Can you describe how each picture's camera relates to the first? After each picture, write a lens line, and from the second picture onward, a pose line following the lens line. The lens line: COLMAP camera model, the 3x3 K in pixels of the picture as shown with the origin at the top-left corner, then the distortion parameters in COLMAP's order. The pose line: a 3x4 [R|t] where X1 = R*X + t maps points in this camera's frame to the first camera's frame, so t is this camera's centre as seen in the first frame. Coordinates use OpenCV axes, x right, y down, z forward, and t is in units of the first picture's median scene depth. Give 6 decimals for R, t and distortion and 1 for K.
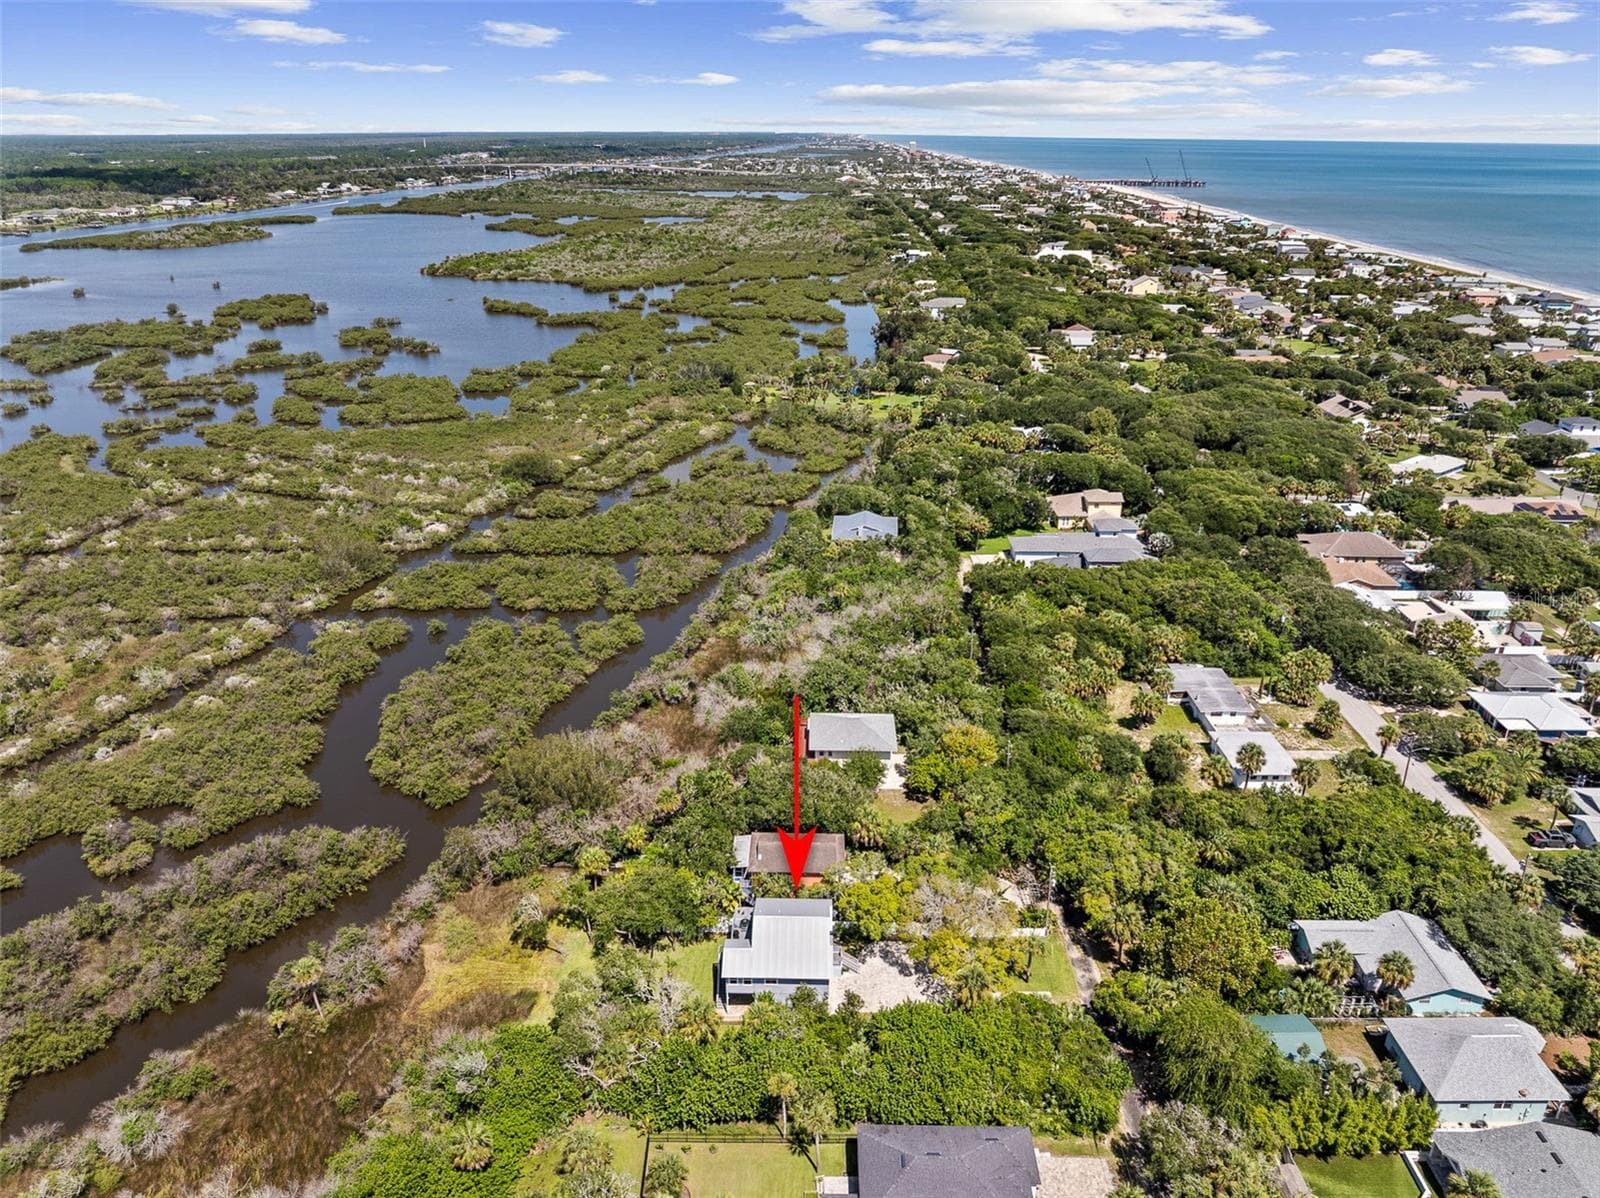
lens RADIAL K [[1131.6, 0, 806.6], [0, 1131.6, 596.0], [0, 0, 1]] dist [-0.031626, 0.003827]
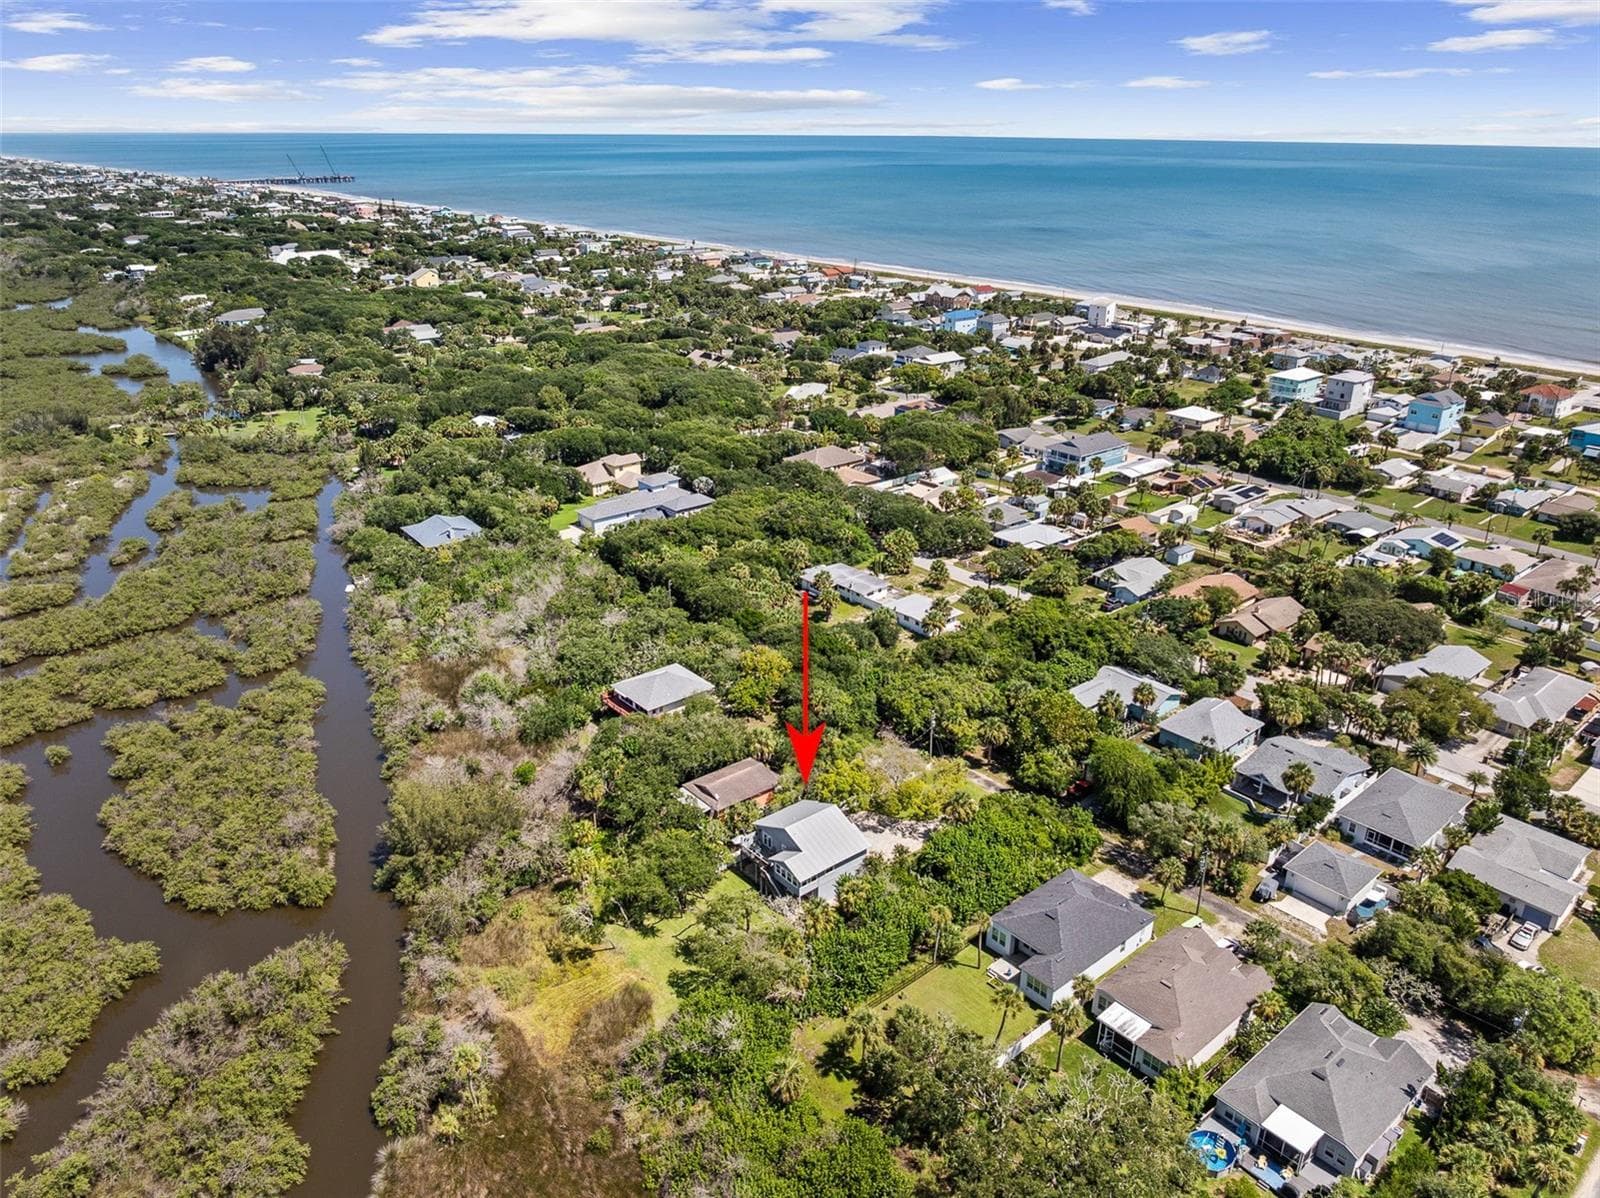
lens RADIAL K [[1131.6, 0, 800.8], [0, 1131.6, 588.0], [0, 0, 1]] dist [-0.031626, 0.003827]
pose [[0.753383, -0.247094, 0.609392, -0.368519], [0.248009, 0.965048, 0.084694, -0.021274], [-0.609020, 0.087328, 0.788333, 0.047843]]
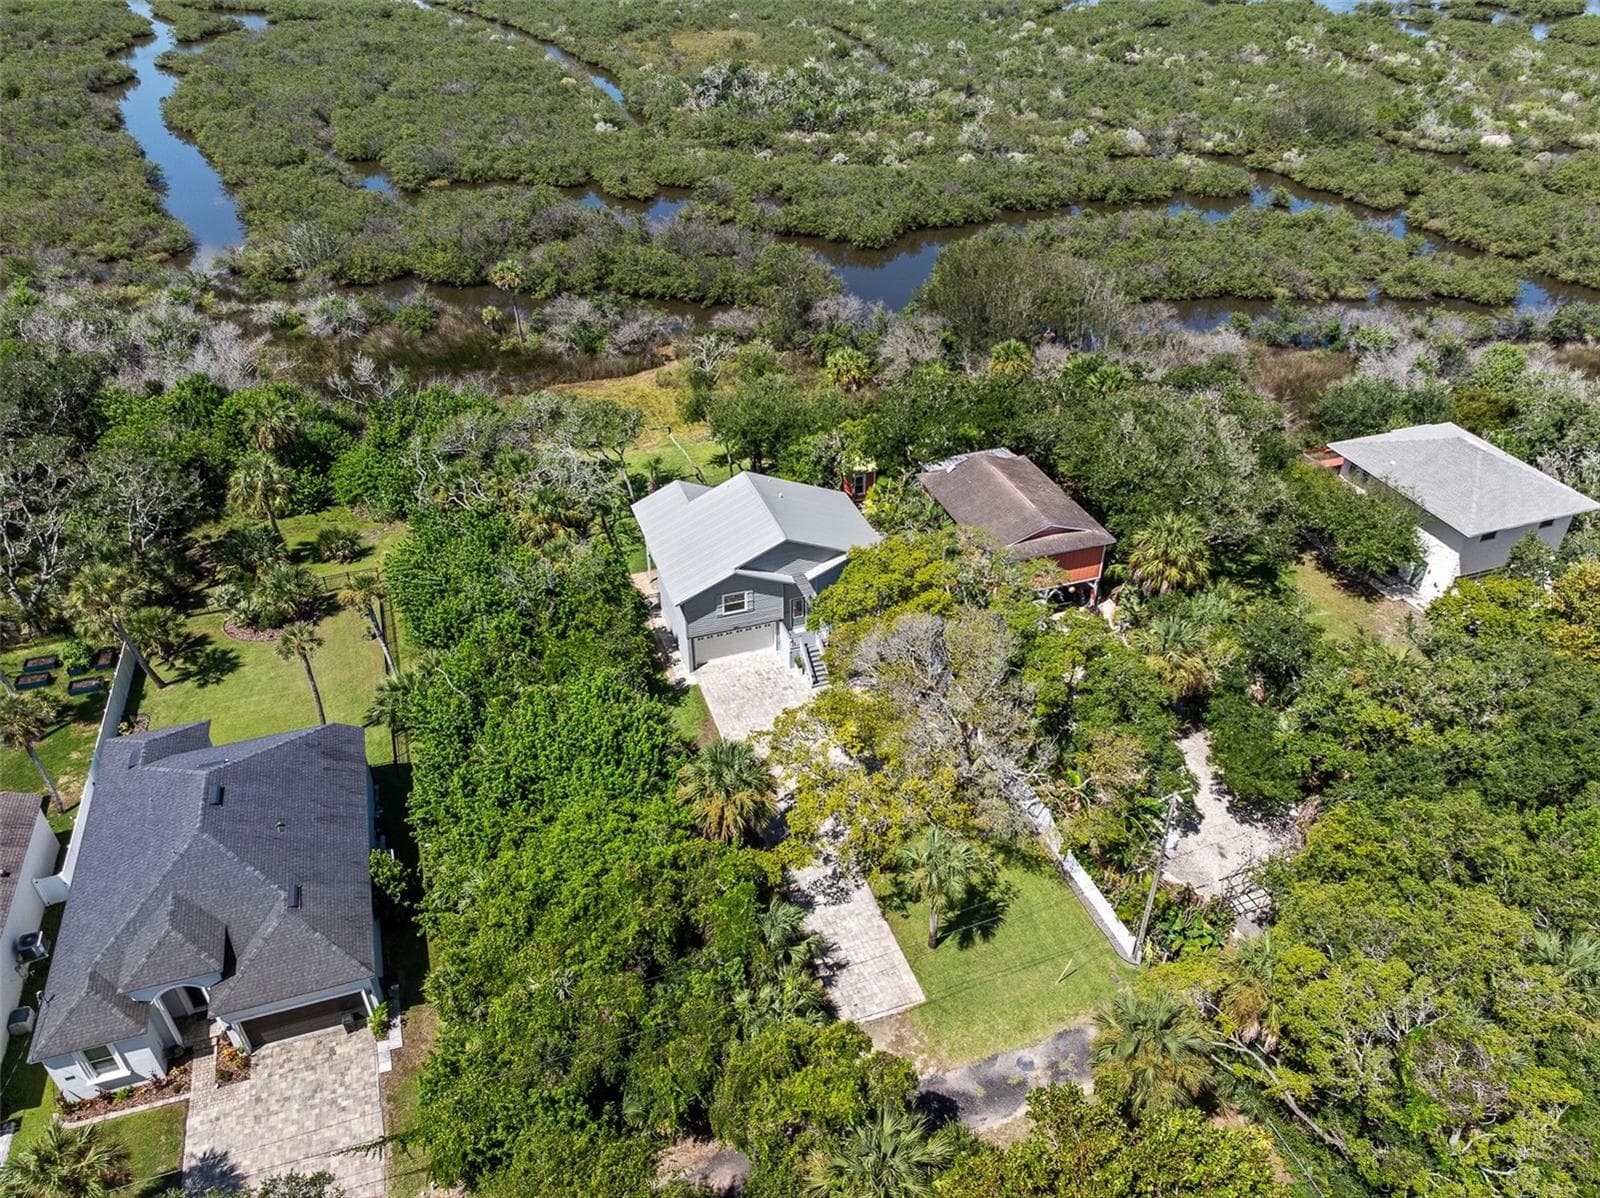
lens RADIAL K [[1131.6, 0, 803.9], [0, 1131.6, 593.3], [0, 0, 1]] dist [-0.031626, 0.003827]
pose [[0.344892, 0.525171, -0.777975, 0.236764], [-0.359435, 0.839547, 0.407390, 0.053819], [0.867096, 0.139126, 0.478318, 0.427748]]
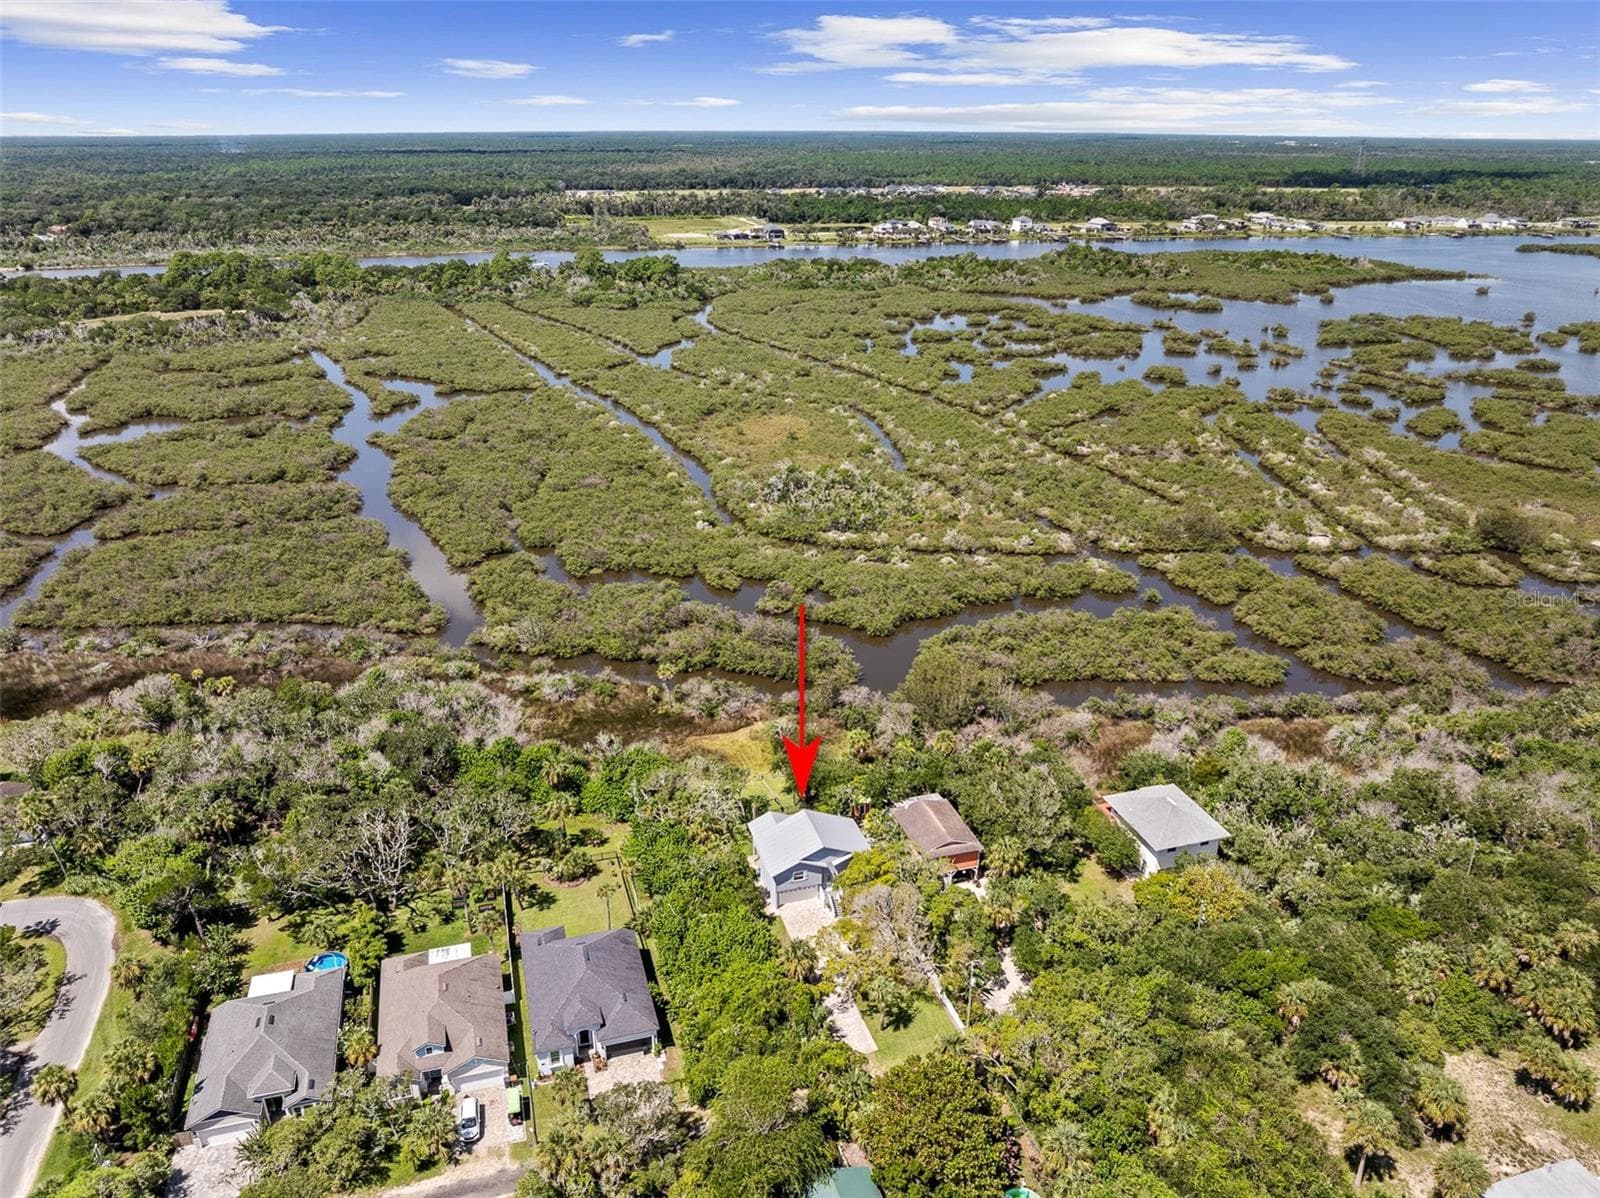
lens RADIAL K [[1131.6, 0, 798.6], [0, 1131.6, 599.3], [0, 0, 1]] dist [-0.031626, 0.003827]
pose [[0.307685, 0.364604, -0.878859, 0.491220], [-0.366418, 0.897834, 0.244194, -0.104691], [0.878104, 0.246895, 0.409848, 0.262379]]
